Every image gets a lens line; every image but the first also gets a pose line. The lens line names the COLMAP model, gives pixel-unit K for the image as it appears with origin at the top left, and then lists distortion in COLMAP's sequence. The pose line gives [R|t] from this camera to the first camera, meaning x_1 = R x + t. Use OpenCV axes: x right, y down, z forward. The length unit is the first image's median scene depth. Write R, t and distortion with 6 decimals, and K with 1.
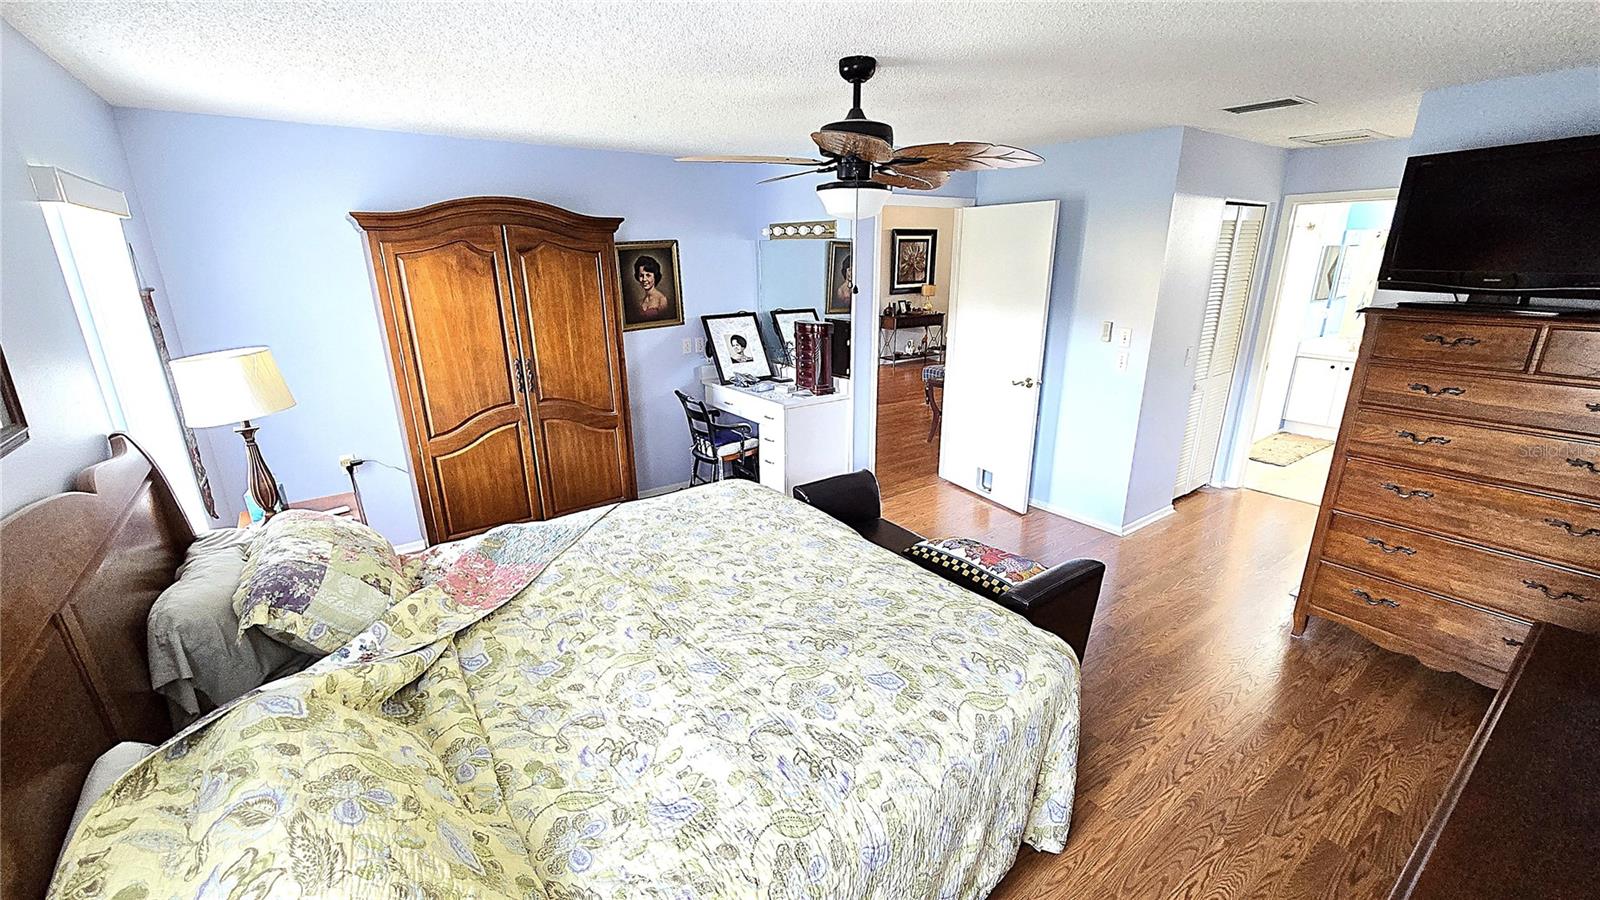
lens RADIAL K [[657.3, 0, 802.5], [0, 657.3, 454.6], [0, 0, 1]] dist [-0.000718, 0.002094]
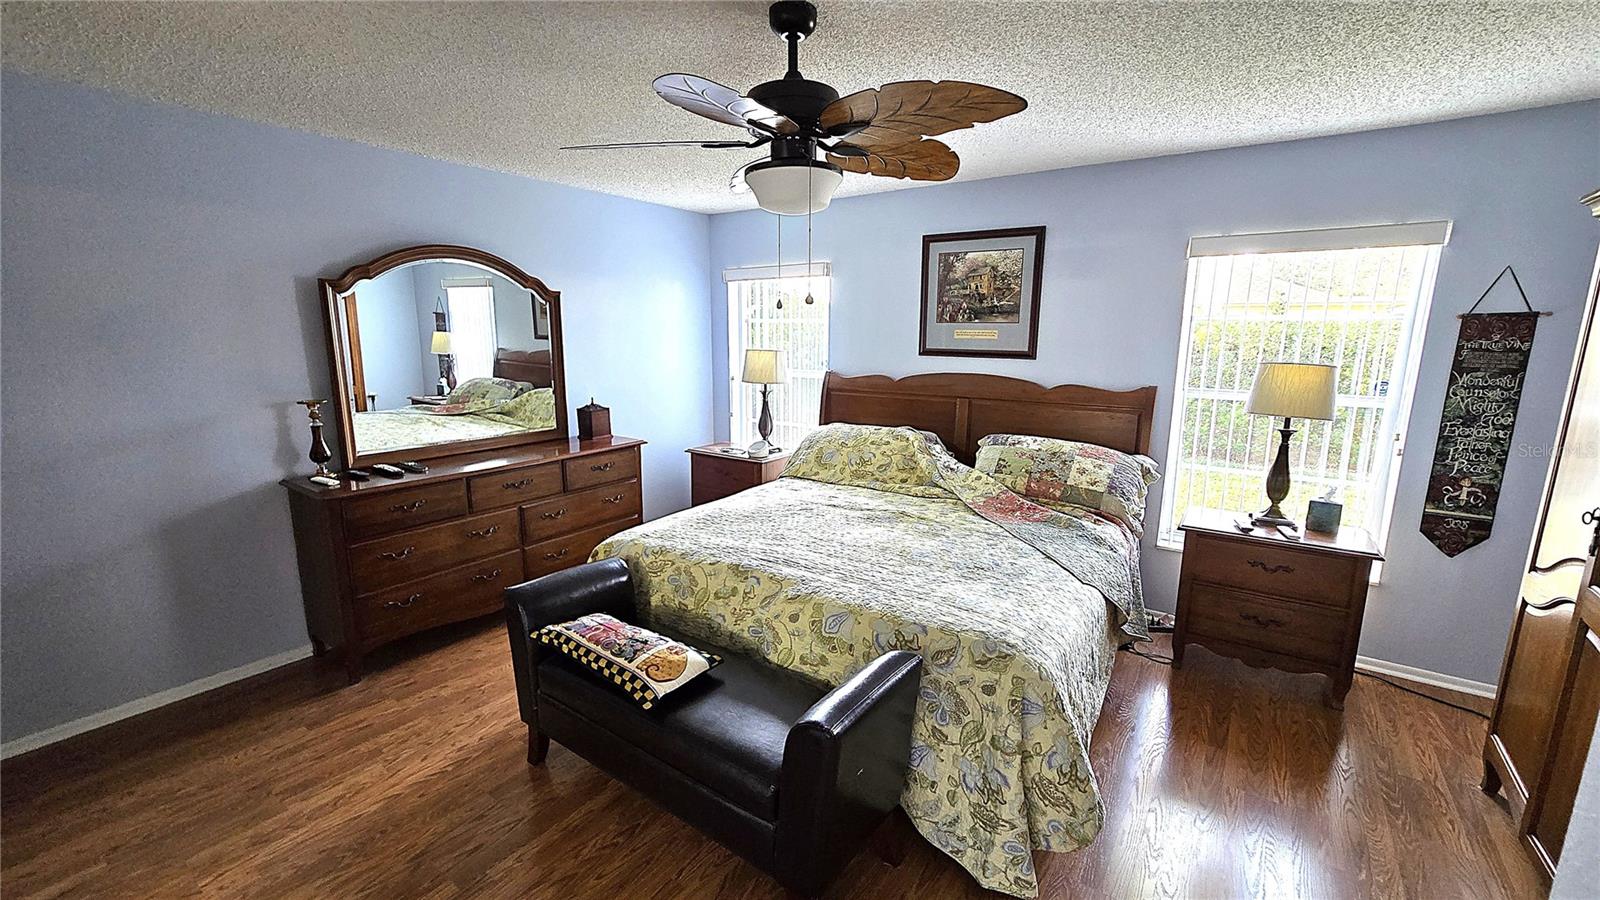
lens RADIAL K [[657.3, 0, 801.4], [0, 657.3, 451.9], [0, 0, 1]] dist [-0.000718, 0.002094]
pose [[-0.950002, 0.059624, -0.306499, 0.212410], [-0.090853, 0.886345, 0.454024, -0.303414], [0.298734, 0.459170, -0.836613, 1.162597]]
